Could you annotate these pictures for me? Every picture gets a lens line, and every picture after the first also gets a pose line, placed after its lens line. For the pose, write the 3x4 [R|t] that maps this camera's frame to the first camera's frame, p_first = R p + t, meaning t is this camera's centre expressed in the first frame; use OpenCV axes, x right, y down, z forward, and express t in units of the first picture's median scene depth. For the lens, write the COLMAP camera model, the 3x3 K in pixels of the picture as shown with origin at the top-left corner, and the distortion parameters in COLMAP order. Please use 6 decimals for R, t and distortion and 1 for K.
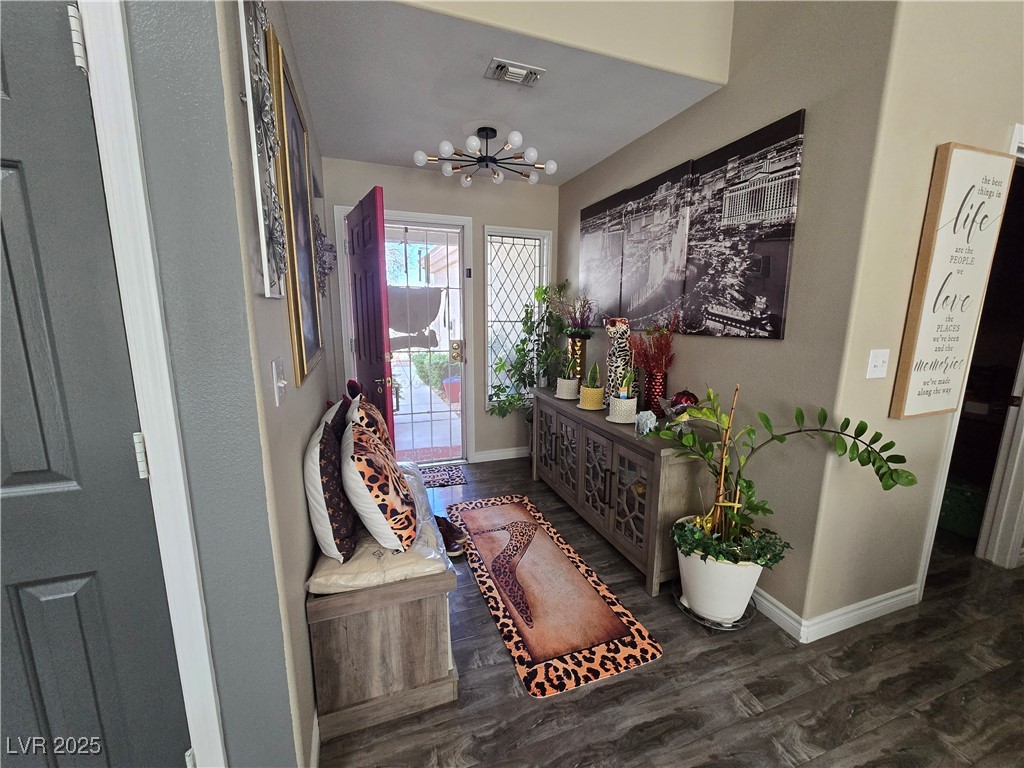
lens RADIAL K [[416.5, 0, 513.7], [0, 416.5, 384.7], [0, 0, 1]] dist [-0.007017, 0.001698]
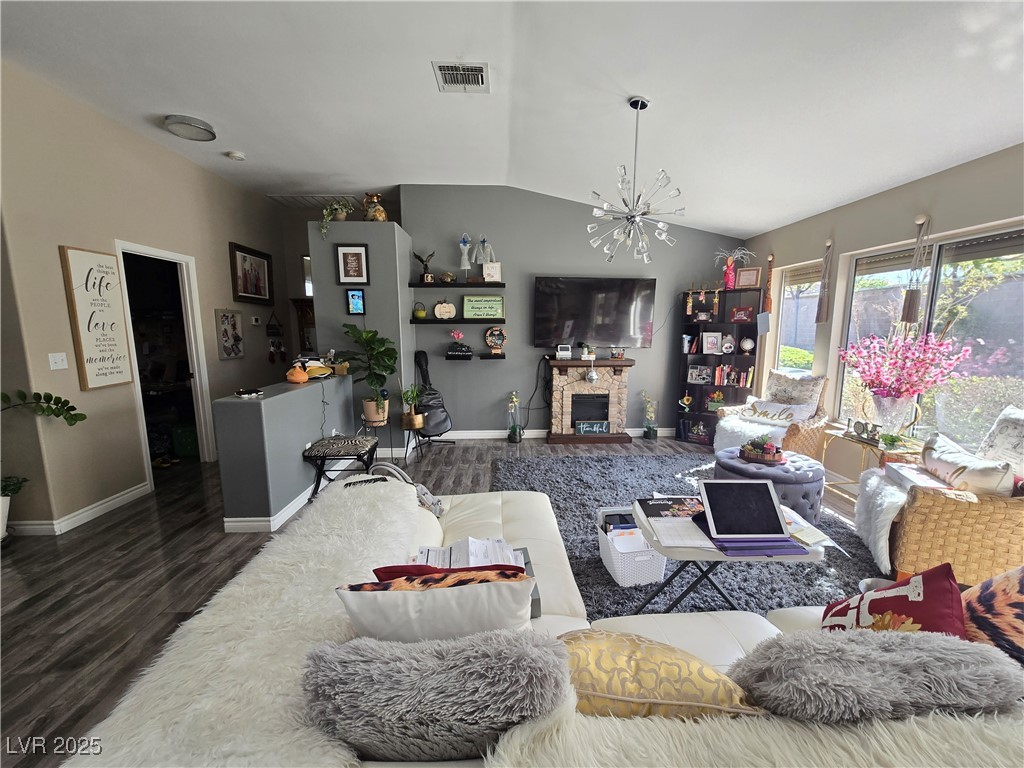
lens RADIAL K [[416.5, 0, 511.9], [0, 416.5, 387.2], [0, 0, 1]] dist [-0.007017, 0.001698]
pose [[0.292449, -0.148369, 0.944701, -0.247344], [0.174545, 0.979577, 0.099813, 0.218298], [-0.940217, 0.135703, 0.312374, -1.354972]]
